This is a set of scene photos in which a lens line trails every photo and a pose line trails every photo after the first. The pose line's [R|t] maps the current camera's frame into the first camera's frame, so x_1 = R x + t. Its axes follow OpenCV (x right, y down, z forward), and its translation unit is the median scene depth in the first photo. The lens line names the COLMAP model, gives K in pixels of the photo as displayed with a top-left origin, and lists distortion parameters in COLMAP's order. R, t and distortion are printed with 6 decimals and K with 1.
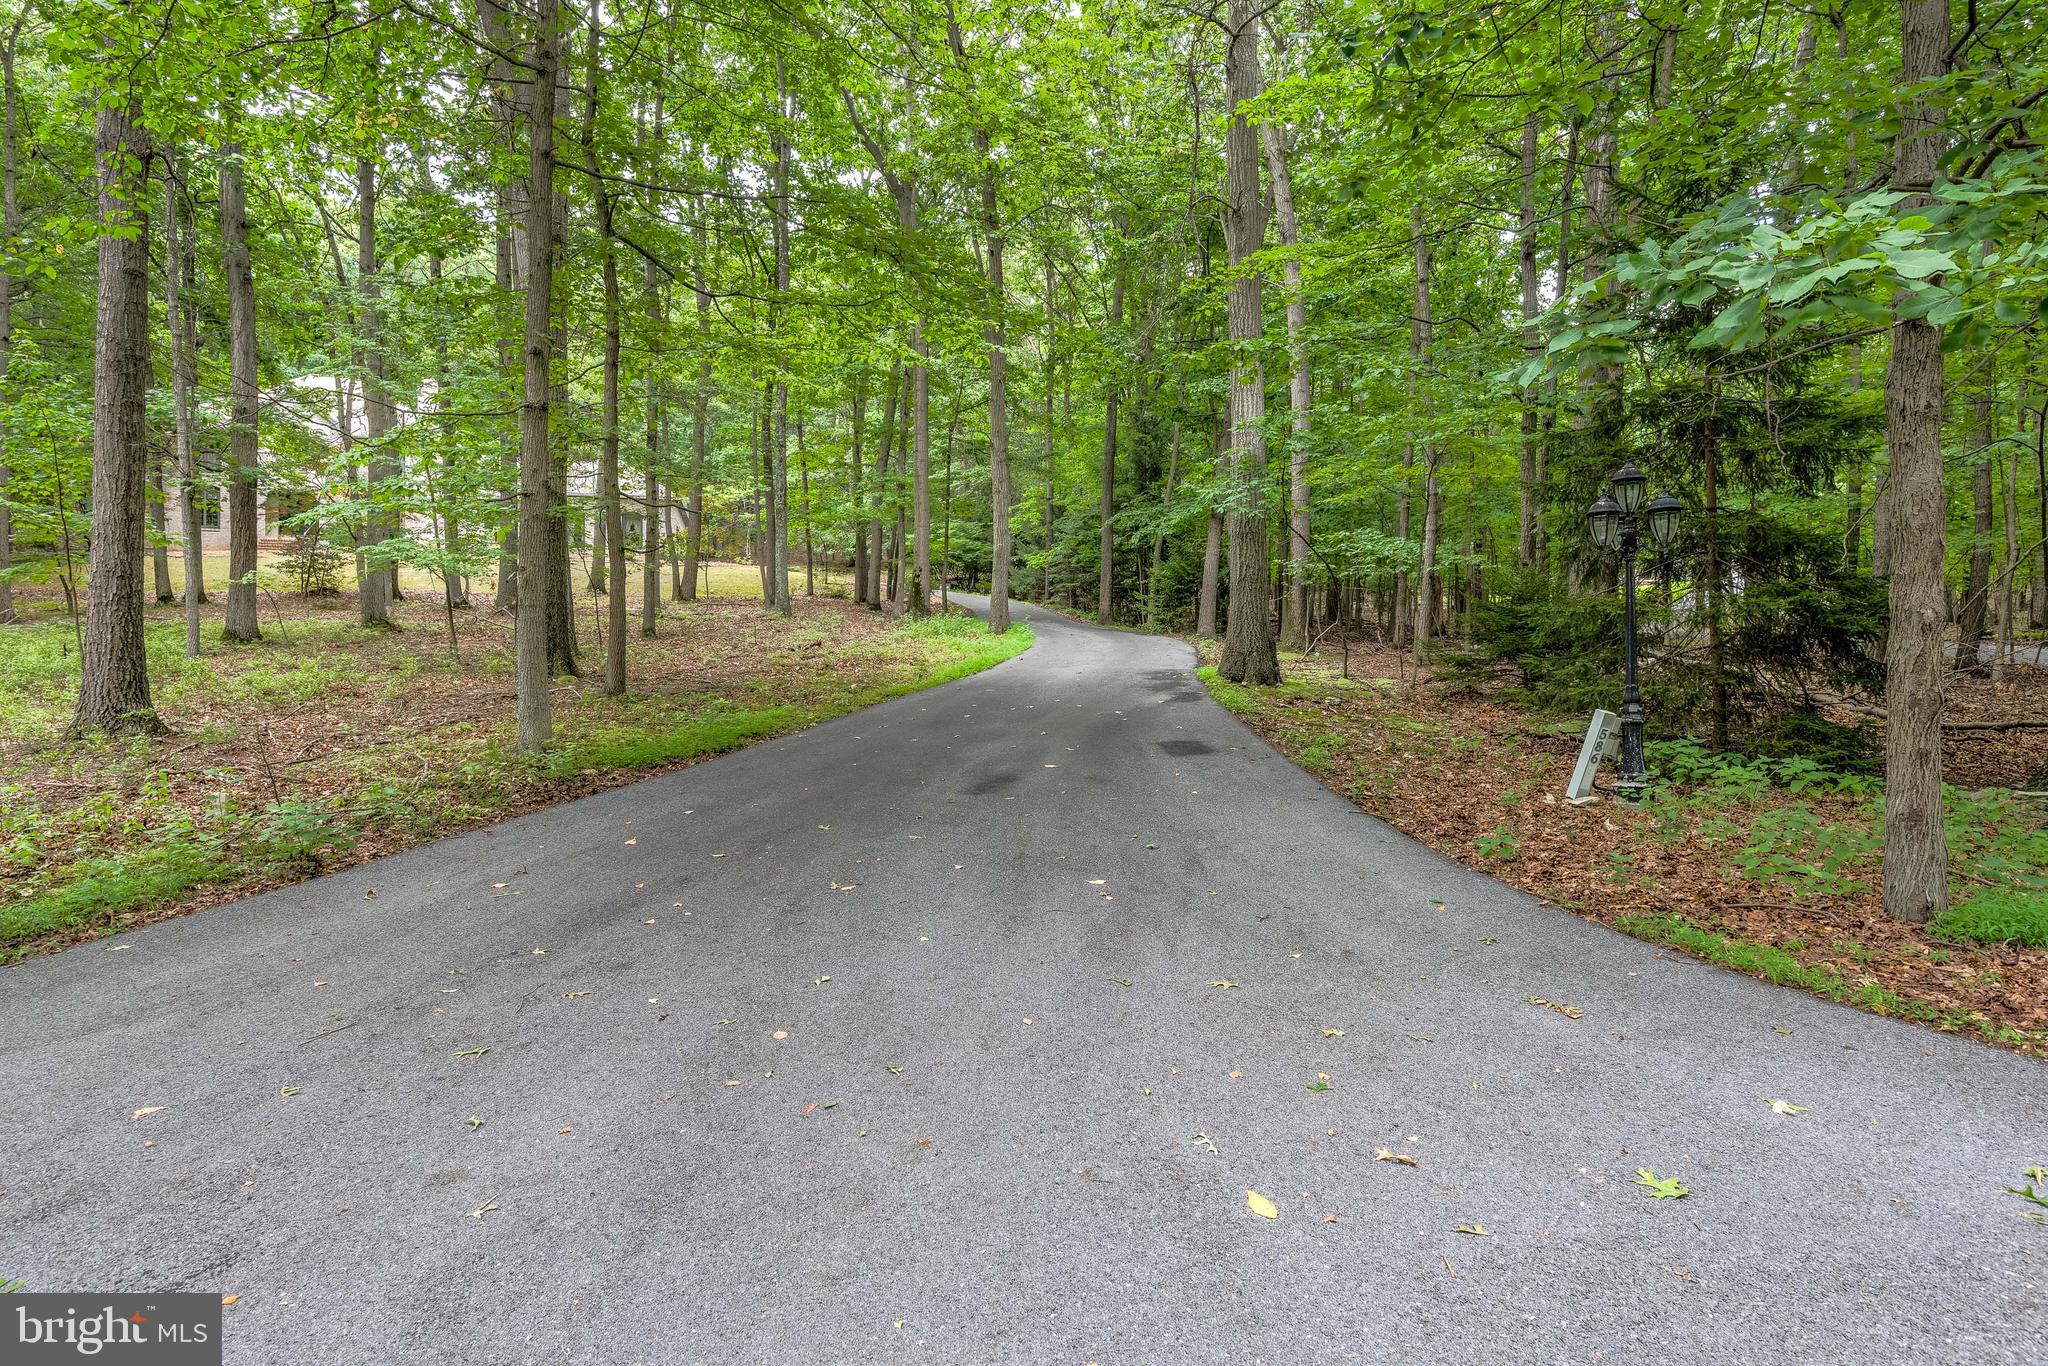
lens RADIAL K [[952.4, 0, 995.2], [0, 952.4, 781.9], [0, 0, 1]] dist [0.030150, -0.019739]
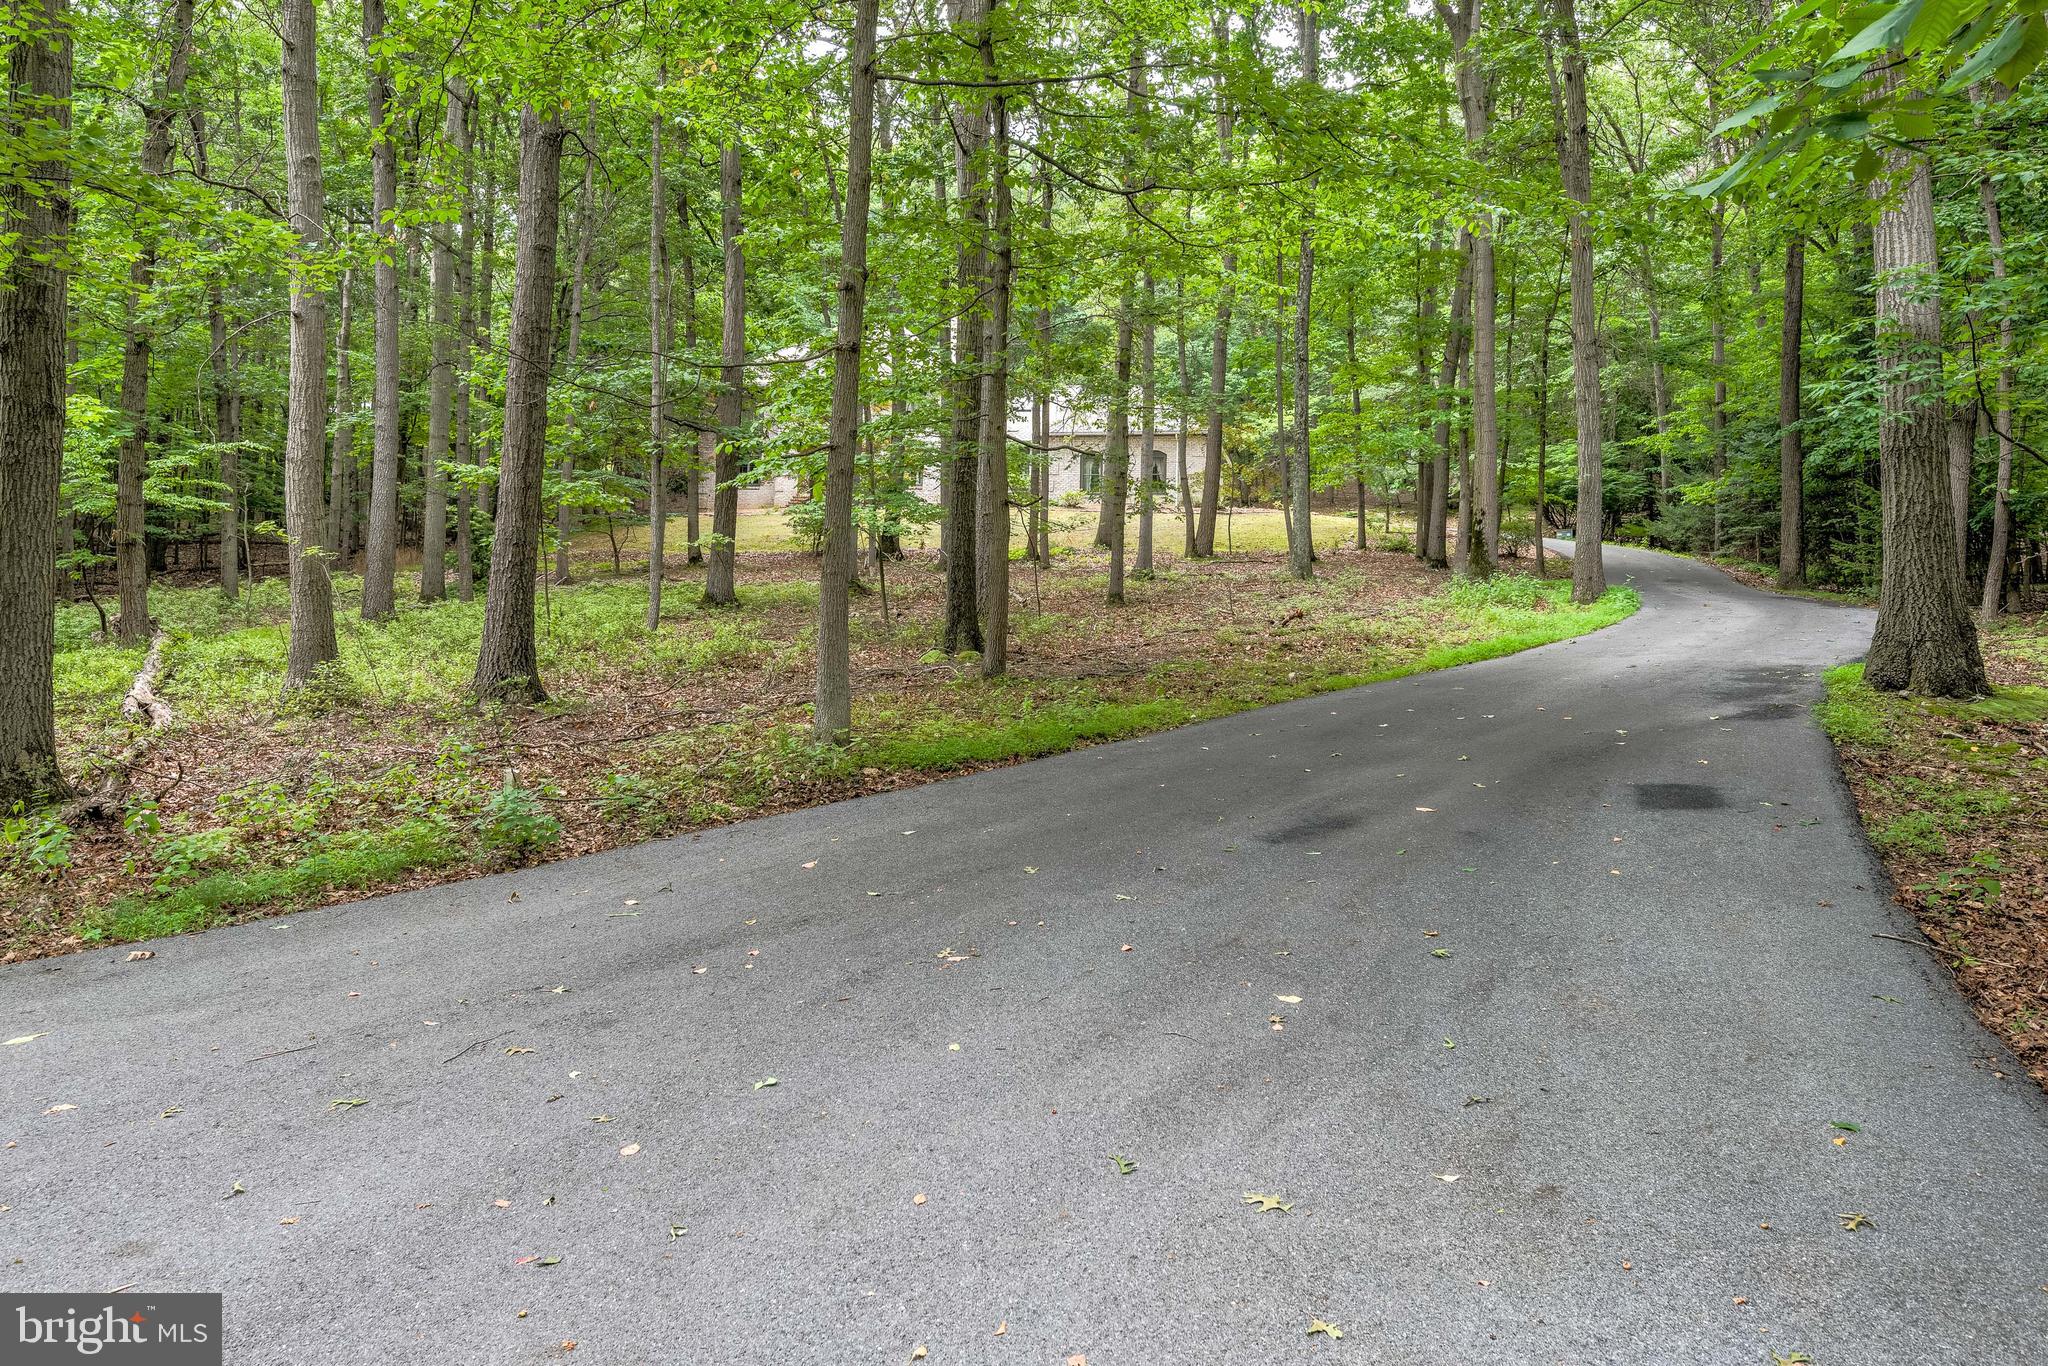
lens RADIAL K [[1268.4, 0, 1013.4], [0, 1268.4, 660.4], [0, 0, 1]] dist [0.034444, -0.017490]
pose [[0.904328, 0.027620, -0.425943, 0.187647], [-0.072467, 0.993352, -0.089443, -0.020806], [0.420641, 0.111753, 0.900318, 0.068363]]
